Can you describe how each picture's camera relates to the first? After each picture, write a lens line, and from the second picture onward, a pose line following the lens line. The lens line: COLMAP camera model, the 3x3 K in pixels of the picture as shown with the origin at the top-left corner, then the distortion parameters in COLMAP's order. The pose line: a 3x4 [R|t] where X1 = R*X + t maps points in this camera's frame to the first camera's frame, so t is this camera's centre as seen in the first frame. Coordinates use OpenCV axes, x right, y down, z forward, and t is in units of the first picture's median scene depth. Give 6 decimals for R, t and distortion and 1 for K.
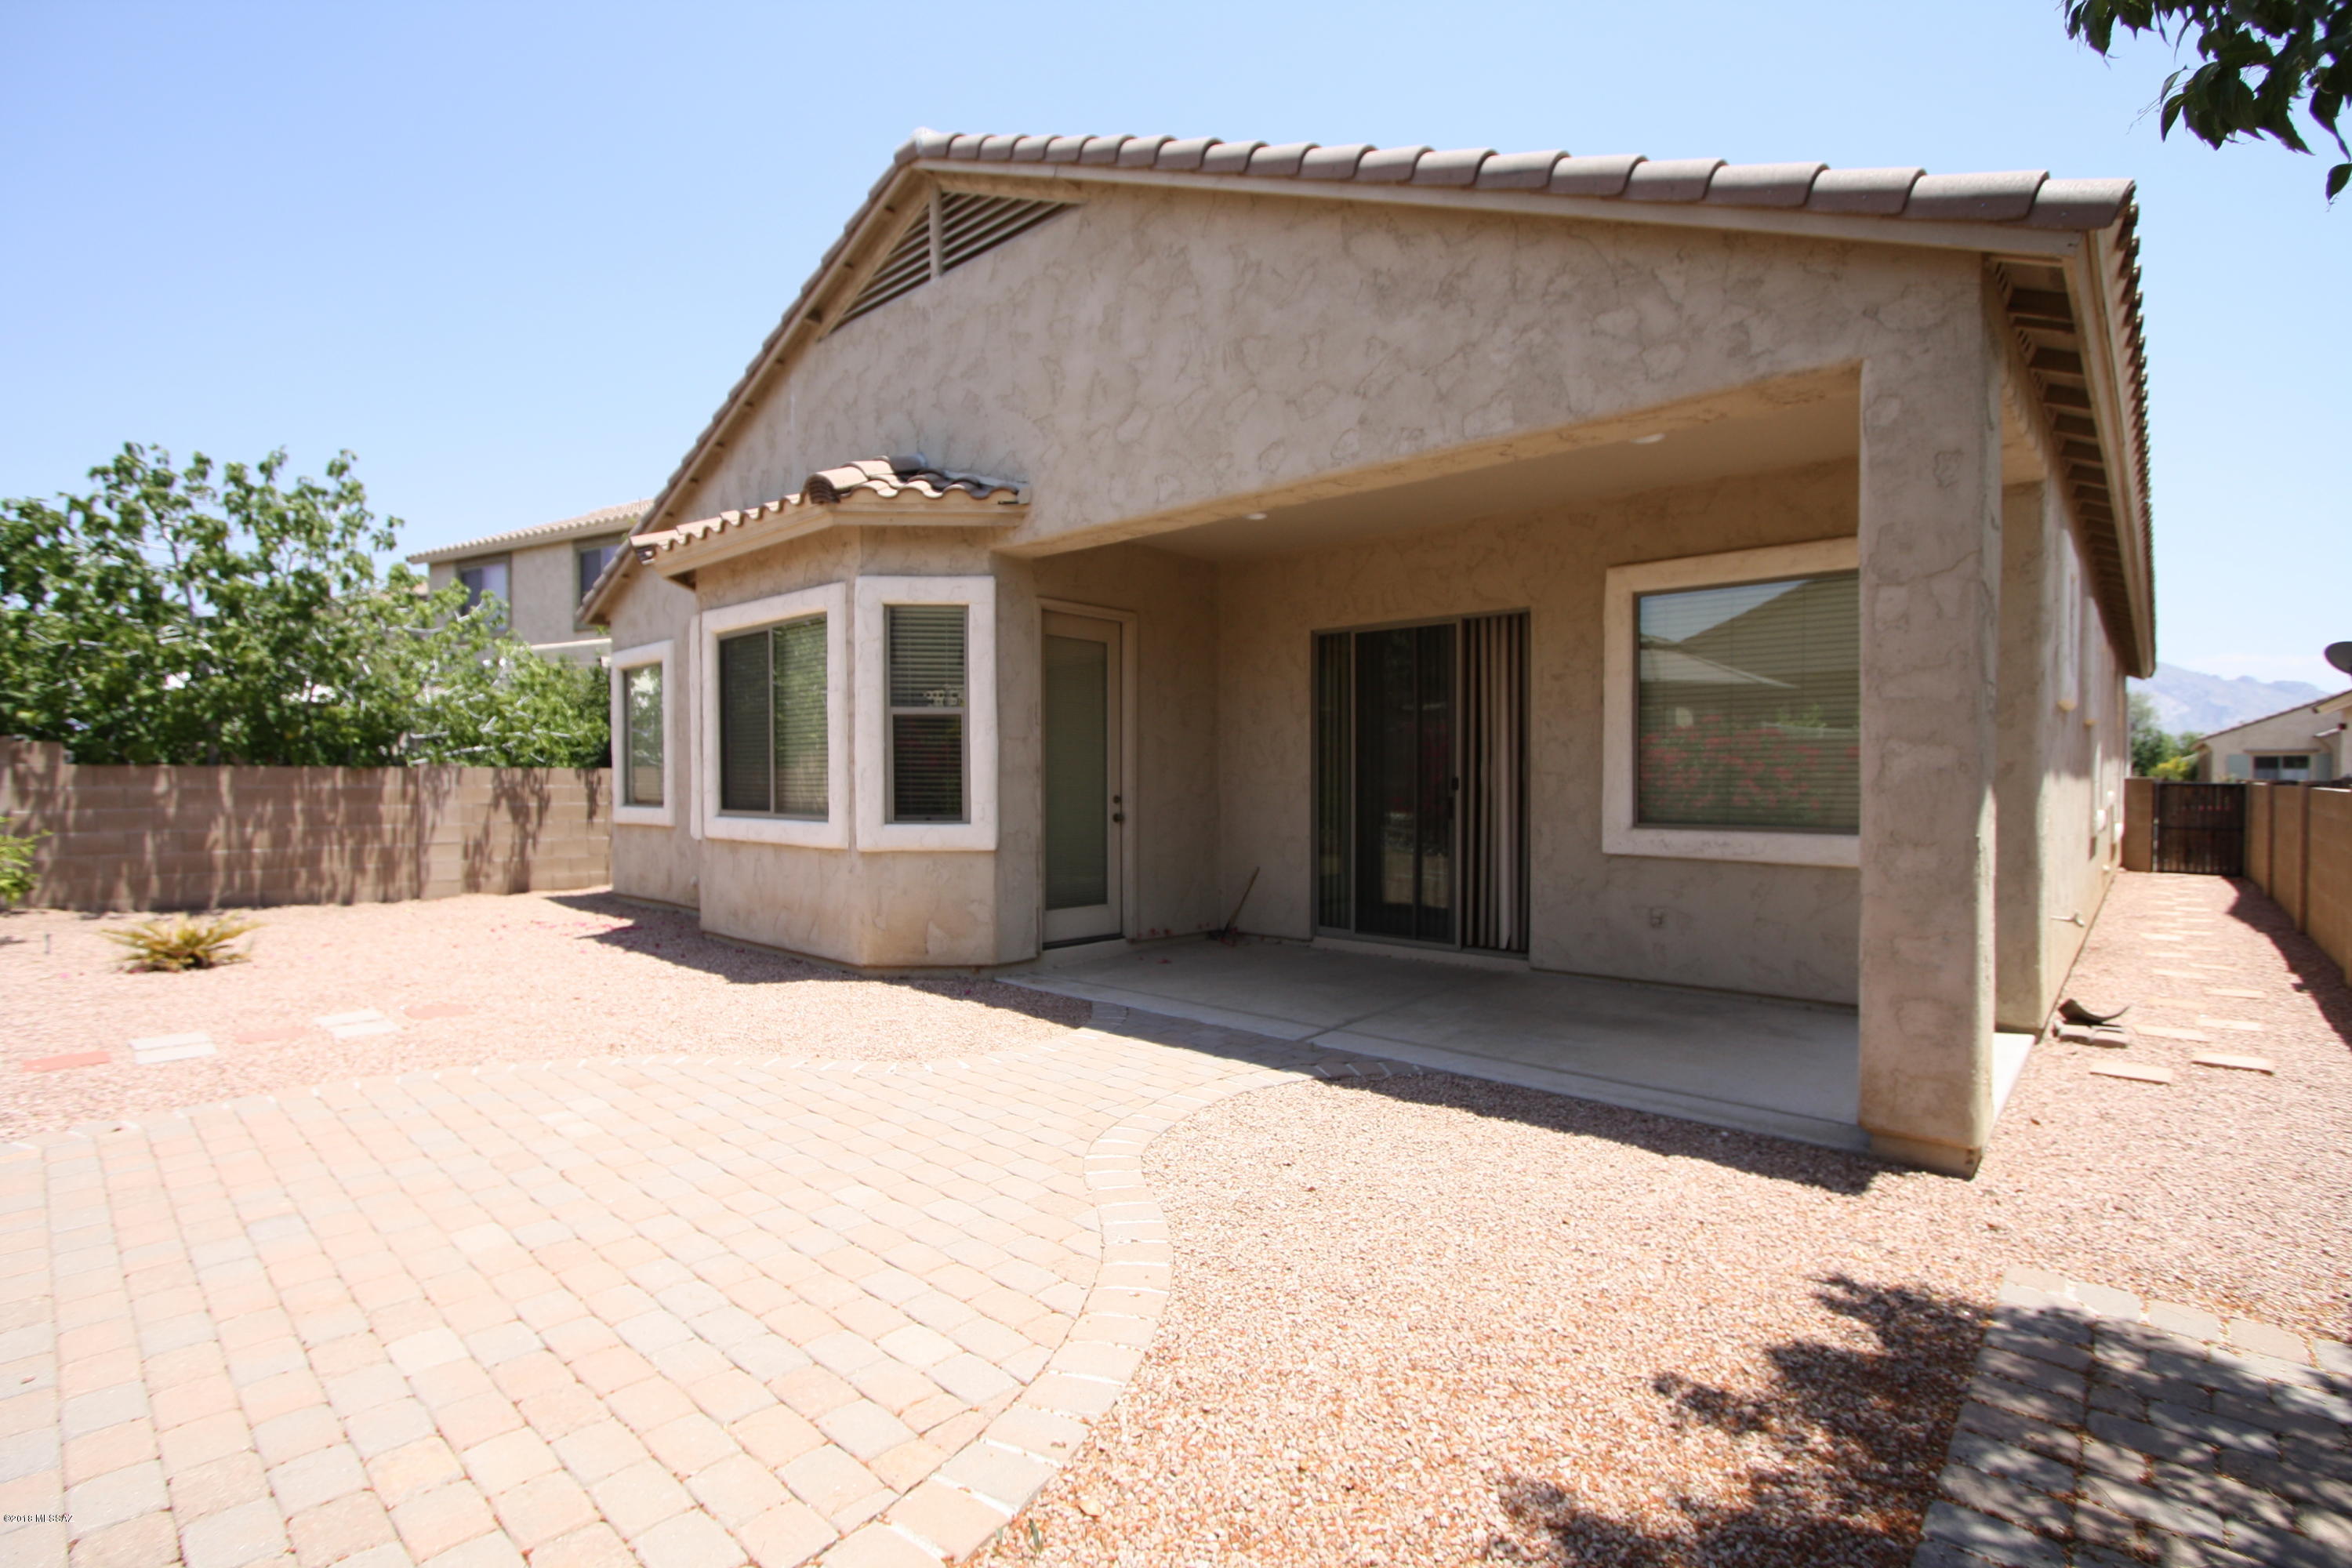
lens RADIAL K [[1092.5, 0, 1159.9], [0, 1092.5, 792.2], [0, 0, 1]] dist [-0.020080, 0.003483]
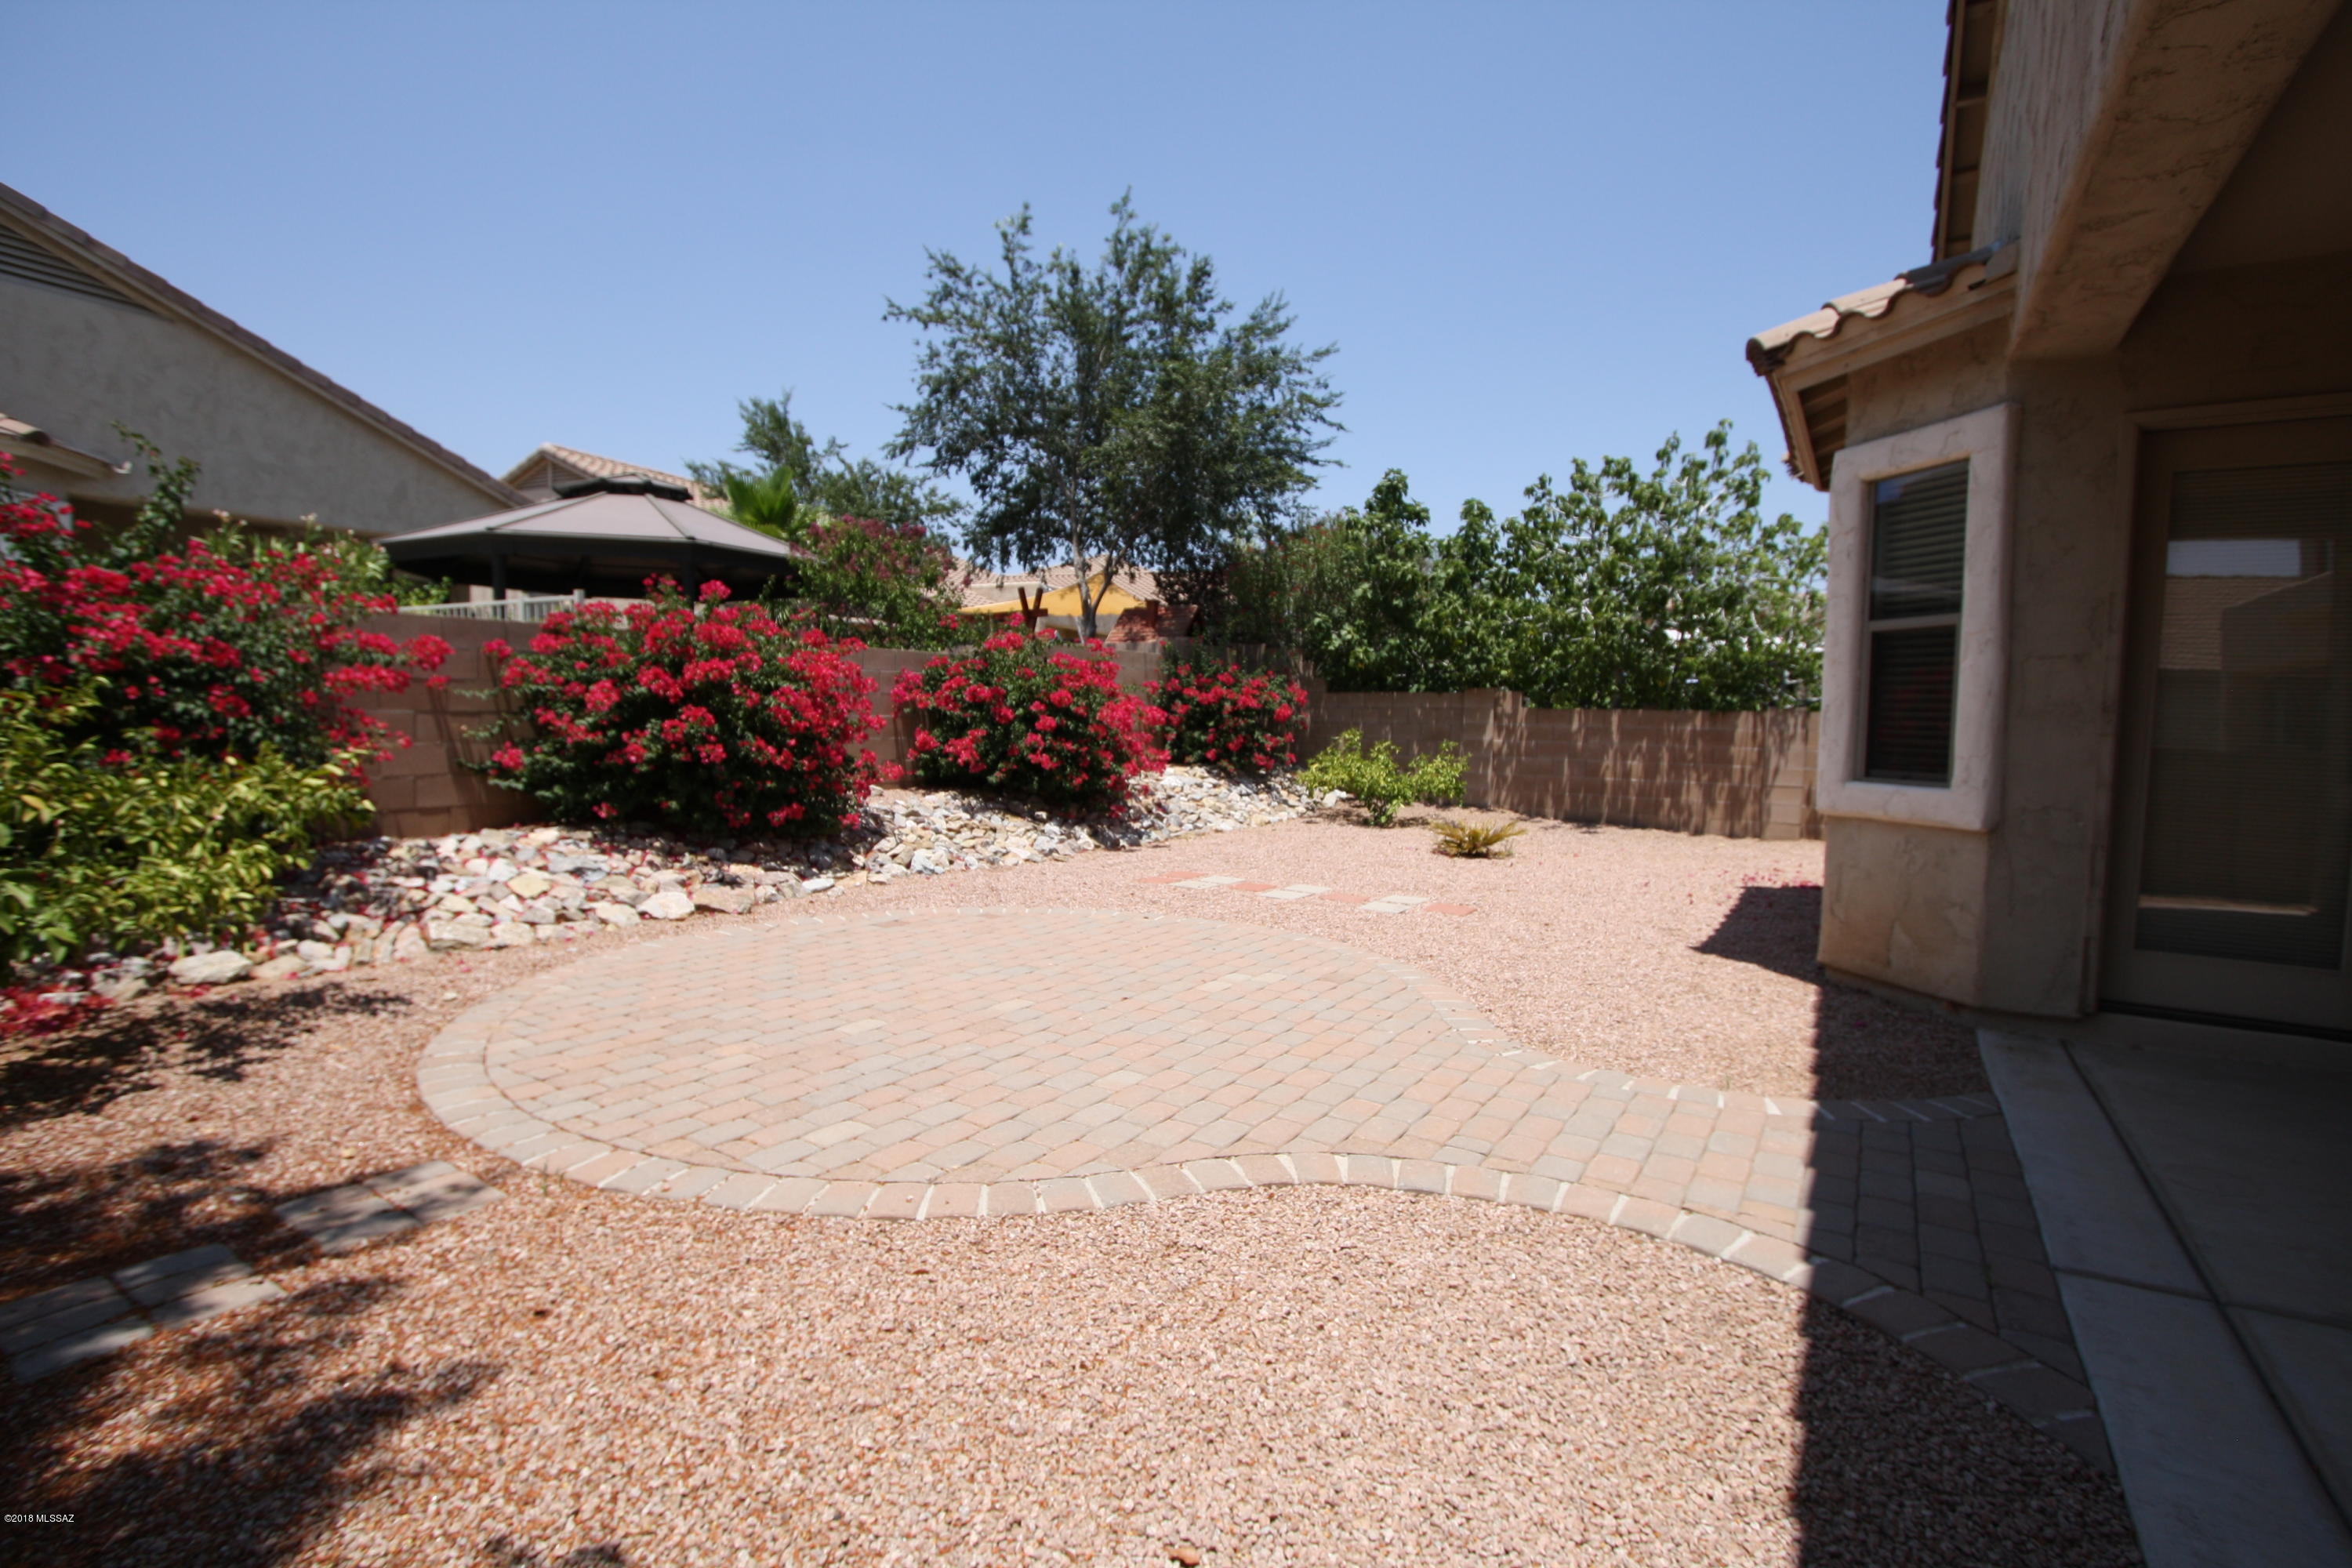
lens RADIAL K [[1092.5, 0, 1165.5], [0, 1092.5, 776.7], [0, 0, 1]] dist [-0.020080, 0.003483]
pose [[0.176226, 0.060430, -0.982493, 0.264610], [-0.032617, 0.997924, 0.055529, 0.000591], [0.983809, 0.022260, 0.177832, 0.277142]]
